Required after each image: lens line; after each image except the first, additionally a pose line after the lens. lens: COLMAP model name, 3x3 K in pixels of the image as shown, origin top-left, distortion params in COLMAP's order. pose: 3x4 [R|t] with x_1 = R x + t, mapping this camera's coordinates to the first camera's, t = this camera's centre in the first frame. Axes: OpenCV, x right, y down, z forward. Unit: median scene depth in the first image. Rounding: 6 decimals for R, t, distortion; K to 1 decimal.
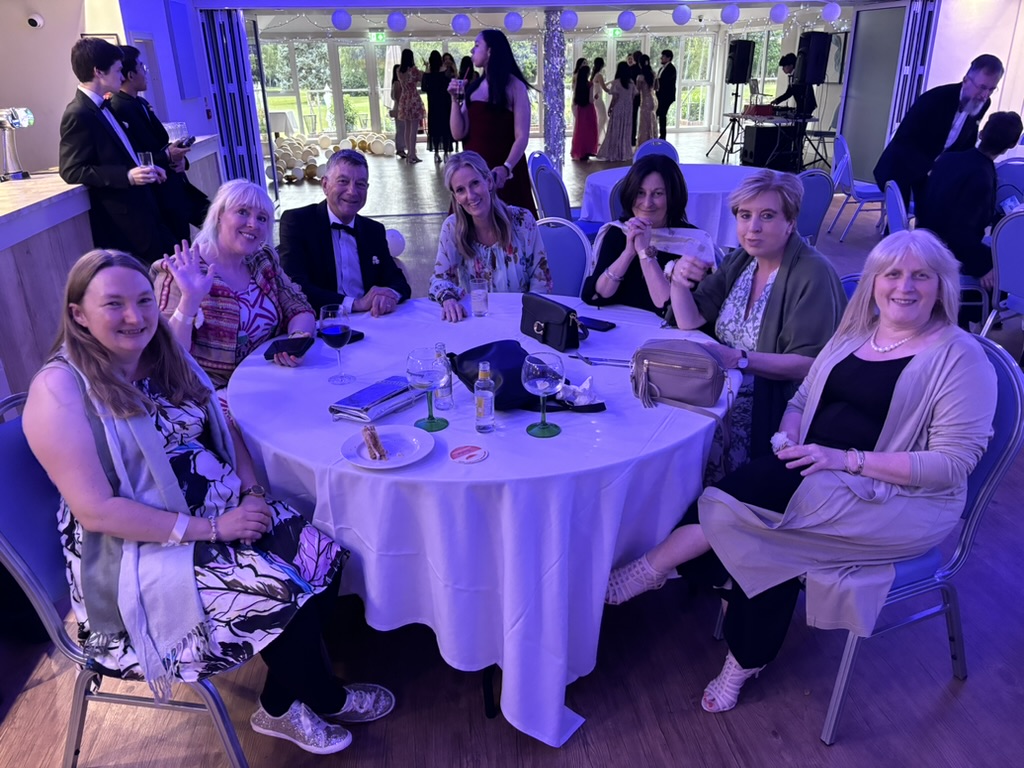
lens RADIAL K [[778.1, 0, 511.9], [0, 778.1, 385.6], [0, 0, 1]] dist [0.053727, -0.052861]
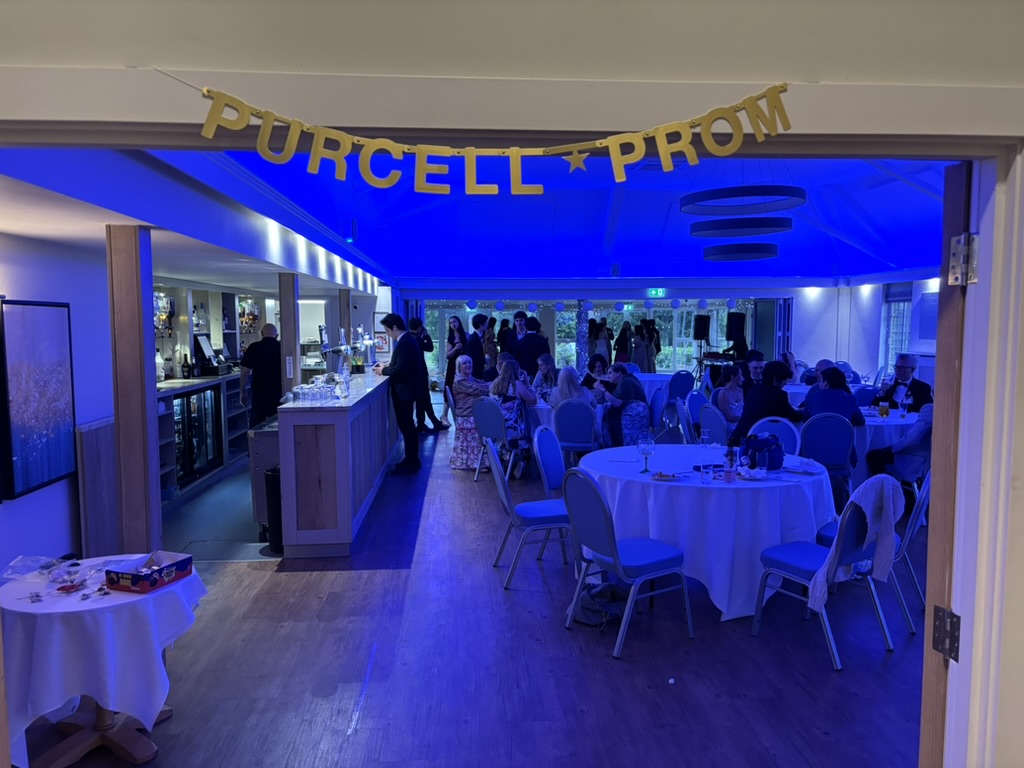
lens RADIAL K [[778.1, 0, 512.3], [0, 778.1, 385.7], [0, 0, 1]] dist [0.053727, -0.052861]
pose [[0.997311, 0.023087, -0.069552, 0.017519], [-0.043254, 0.951575, -0.304359, 0.219451], [0.059157, 0.306549, 0.950015, -0.540039]]
